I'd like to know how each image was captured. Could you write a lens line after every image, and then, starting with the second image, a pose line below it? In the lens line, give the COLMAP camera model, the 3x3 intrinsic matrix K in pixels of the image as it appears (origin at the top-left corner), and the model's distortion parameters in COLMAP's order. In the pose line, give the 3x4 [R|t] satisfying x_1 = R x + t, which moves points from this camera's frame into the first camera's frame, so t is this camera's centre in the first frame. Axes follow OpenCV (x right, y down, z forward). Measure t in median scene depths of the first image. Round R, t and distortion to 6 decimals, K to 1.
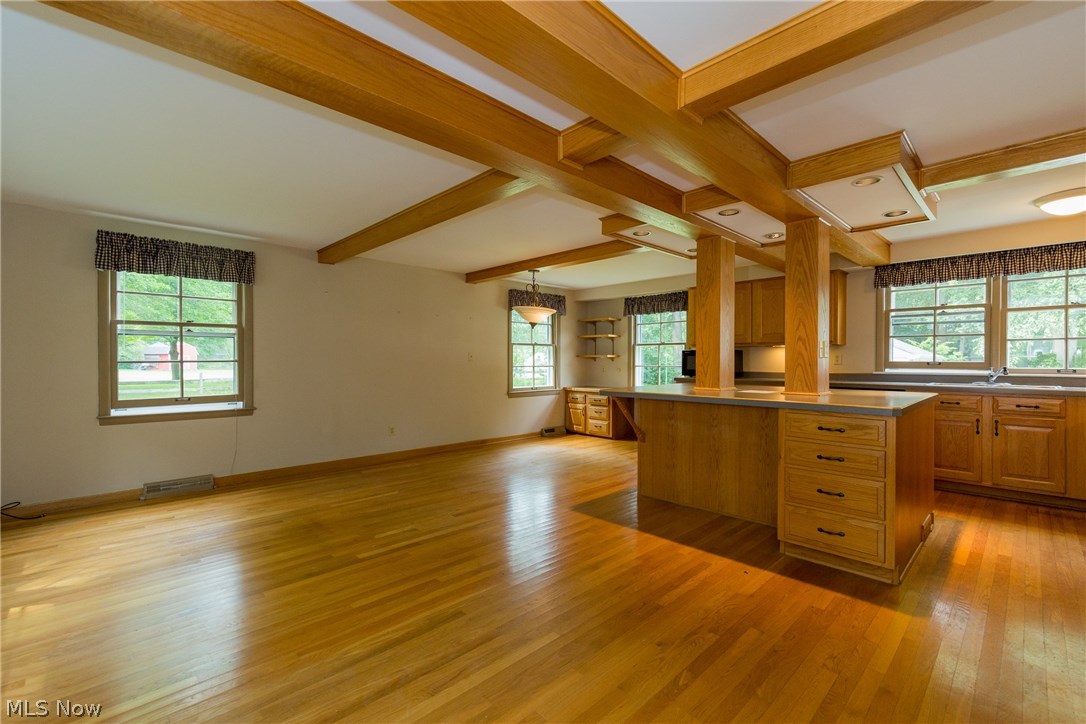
lens RADIAL K [[466.1, 0, 543.0], [0, 466.1, 362.0], [0, 0, 1]] dist [-0.000524, -0.000324]
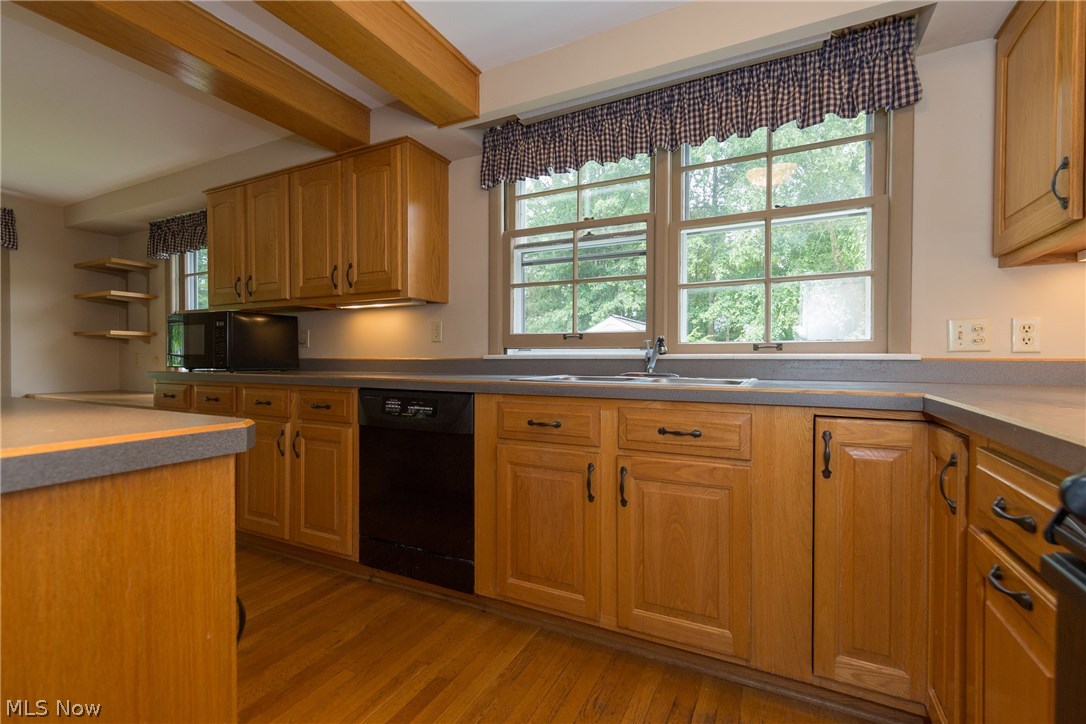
lens RADIAL K [[482.6, 0, 543.0], [0, 482.6, 362.0], [0, 0, 1]] dist [0.000718, -0.000003]
pose [[0.944138, -0.002281, 0.329542, 0.680889], [0.000494, 0.999985, 0.005507, 0.028925], [-0.329550, -0.005037, 0.944125, 0.558082]]
